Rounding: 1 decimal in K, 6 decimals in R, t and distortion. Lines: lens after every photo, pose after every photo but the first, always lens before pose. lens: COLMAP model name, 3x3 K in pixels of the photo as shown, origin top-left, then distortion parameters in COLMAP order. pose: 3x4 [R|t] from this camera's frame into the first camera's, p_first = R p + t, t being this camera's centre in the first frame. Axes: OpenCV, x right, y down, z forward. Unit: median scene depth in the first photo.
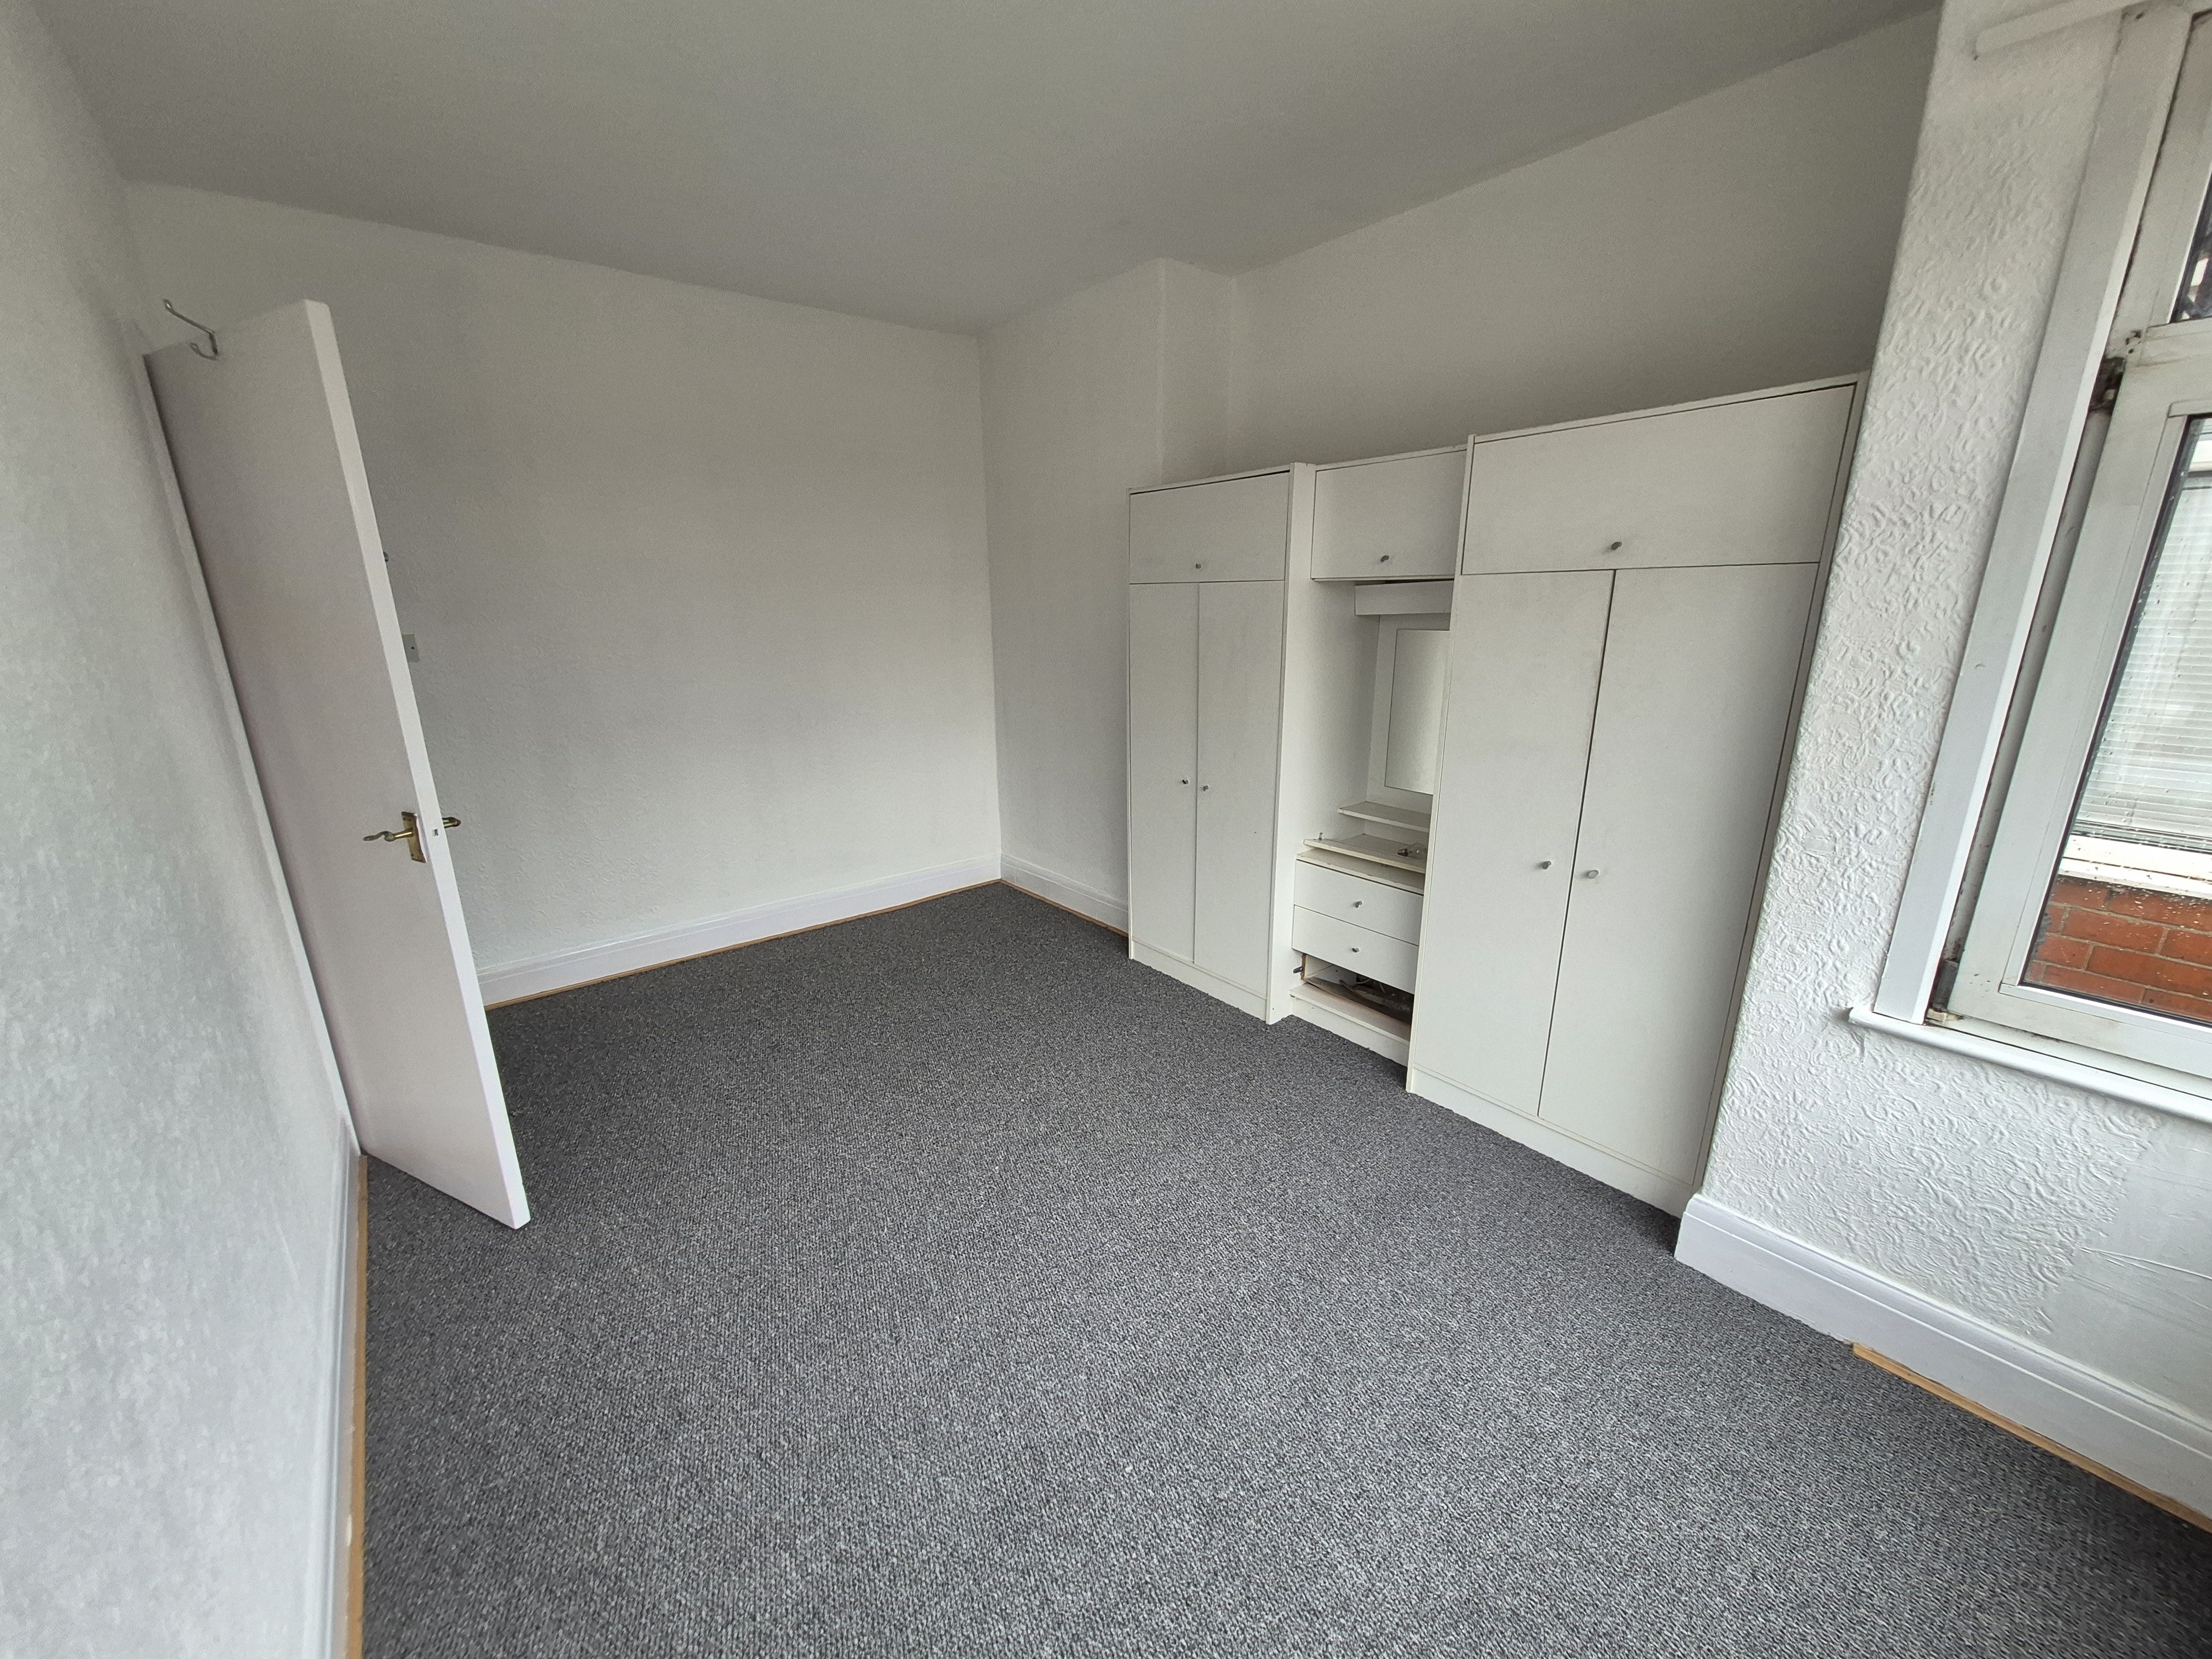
lens RADIAL K [[850.0, 0, 1106.0], [0, 850.0, 829.5], [0, 0, 1]] dist [0.000001, -0.000140]
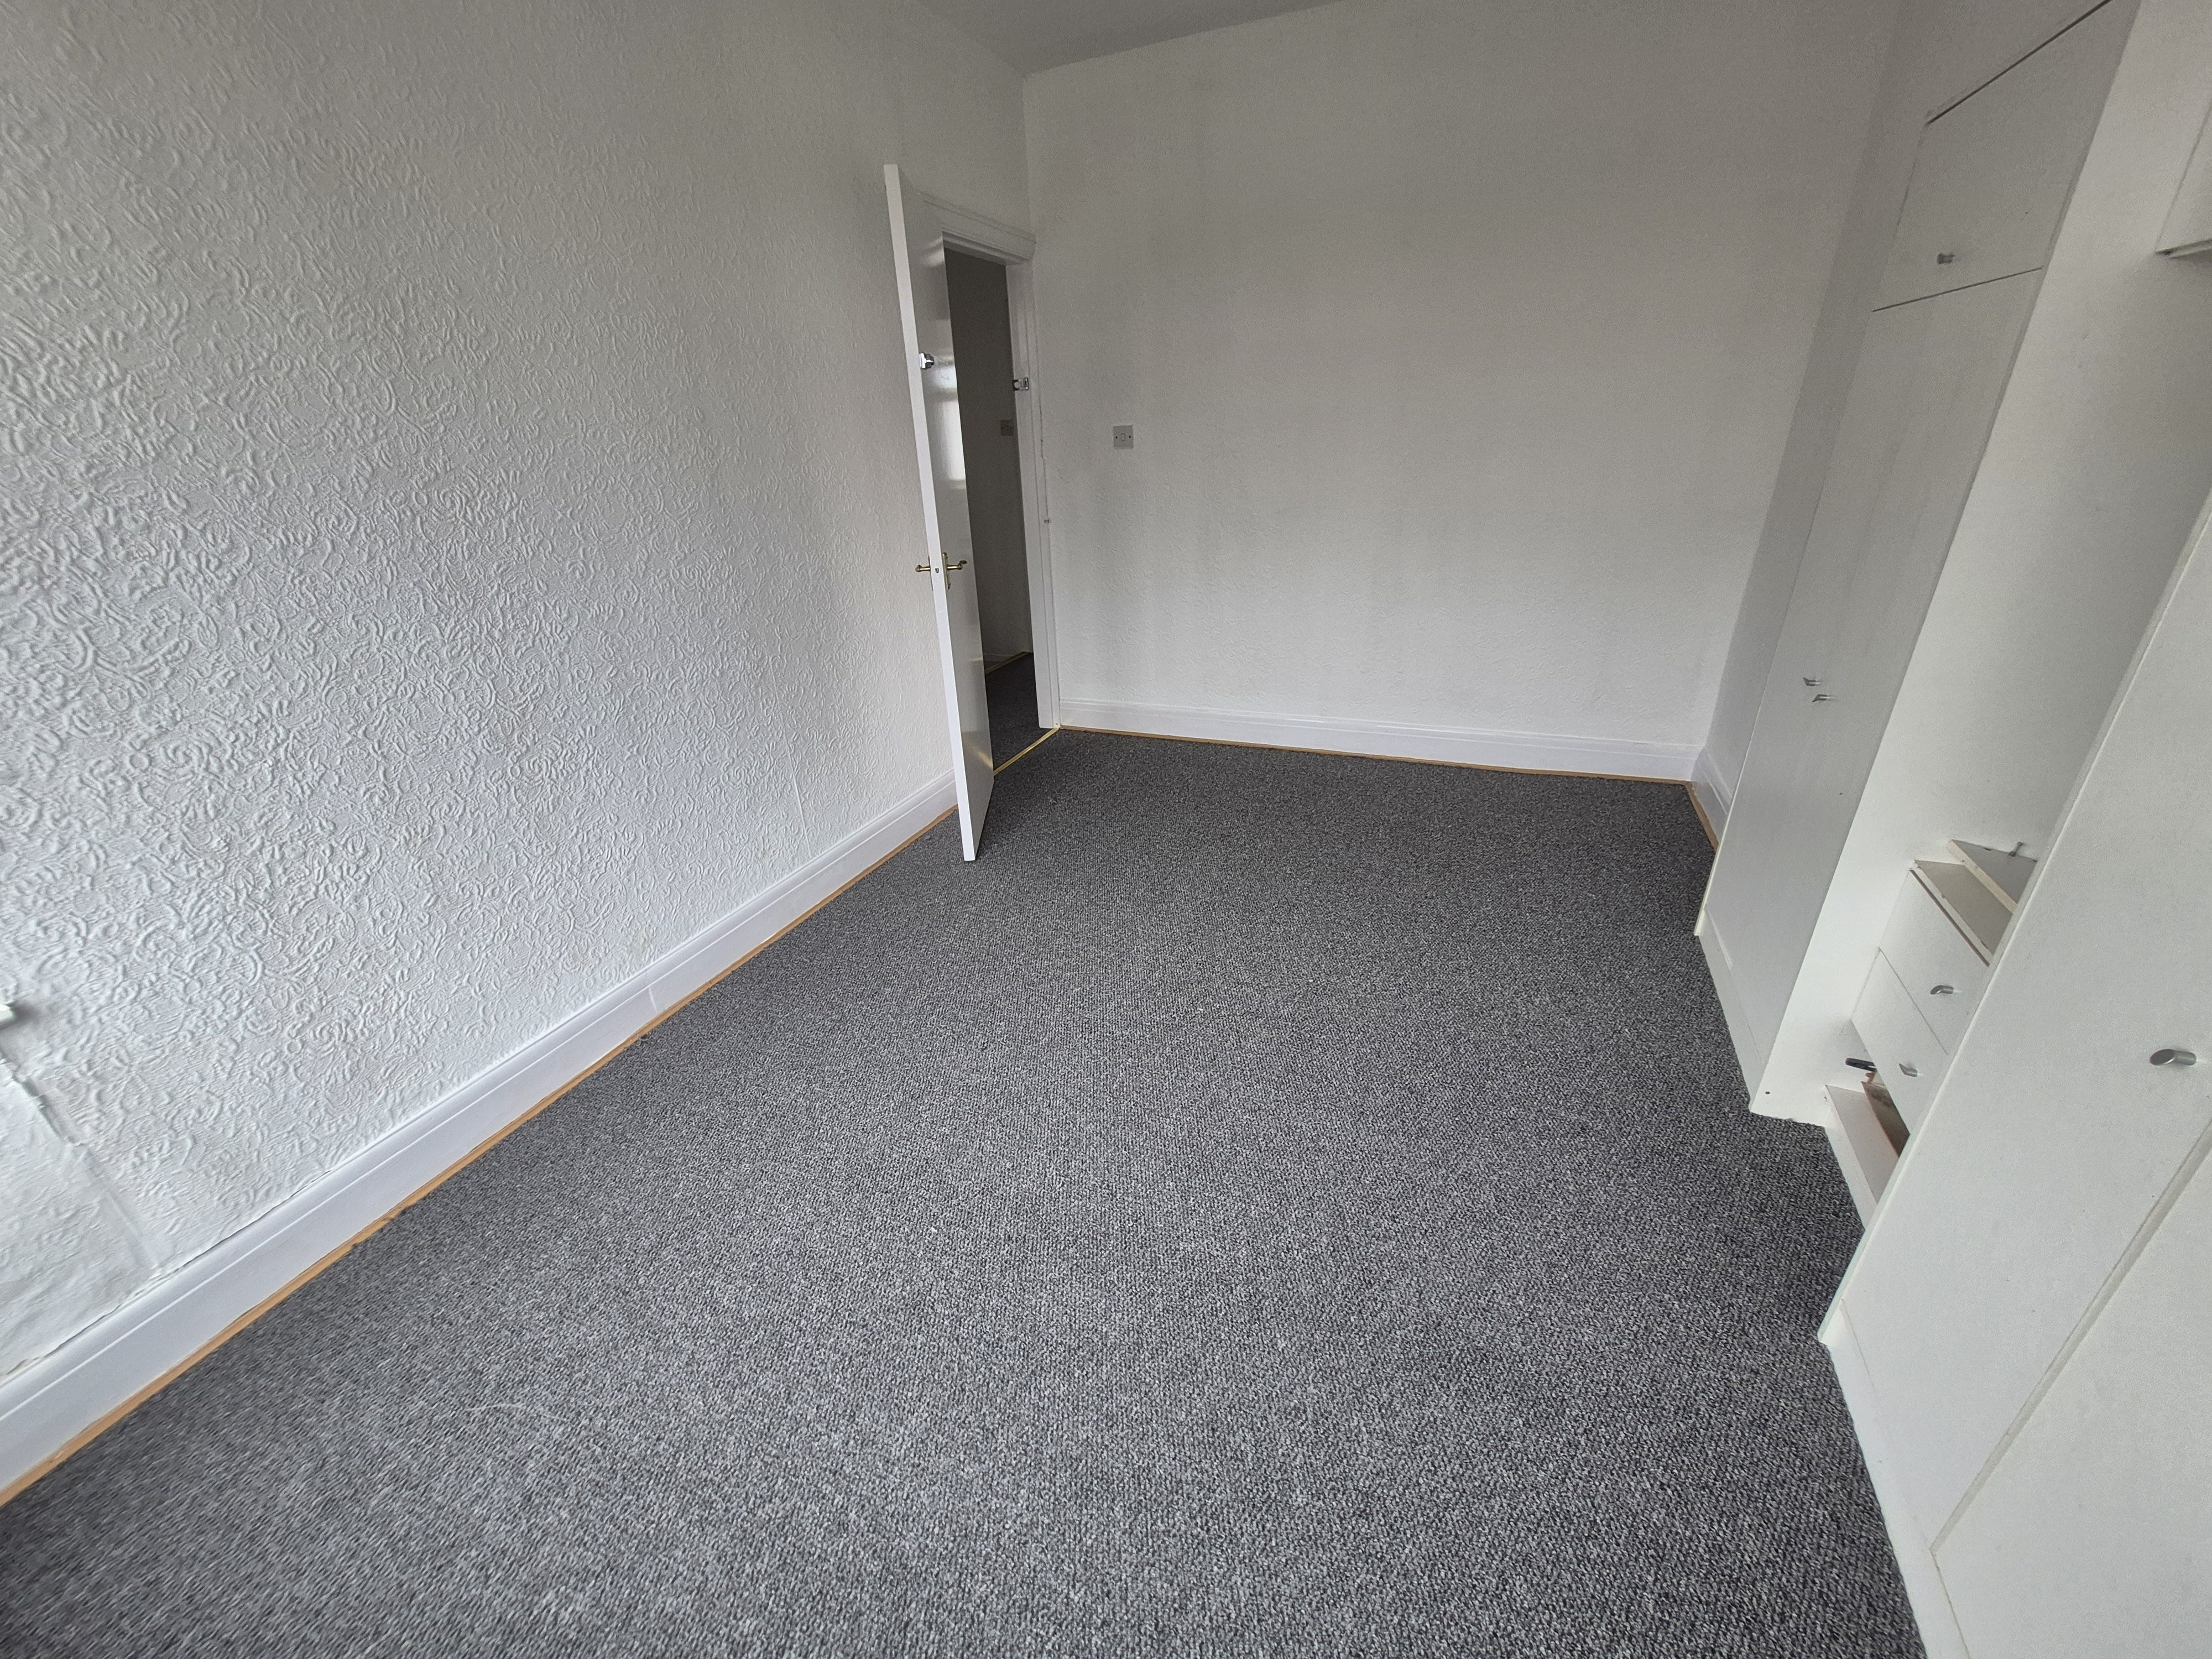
lens RADIAL K [[896.8, 0, 1106.0], [0, 896.8, 829.5], [0, 0, 1]] dist [0.012408, -0.000099]
pose [[0.459928, 0.355395, -0.813732, 0.583899], [-0.193388, 0.934504, 0.298838, -0.076062], [0.866641, 0.019922, 0.498534, 0.400732]]
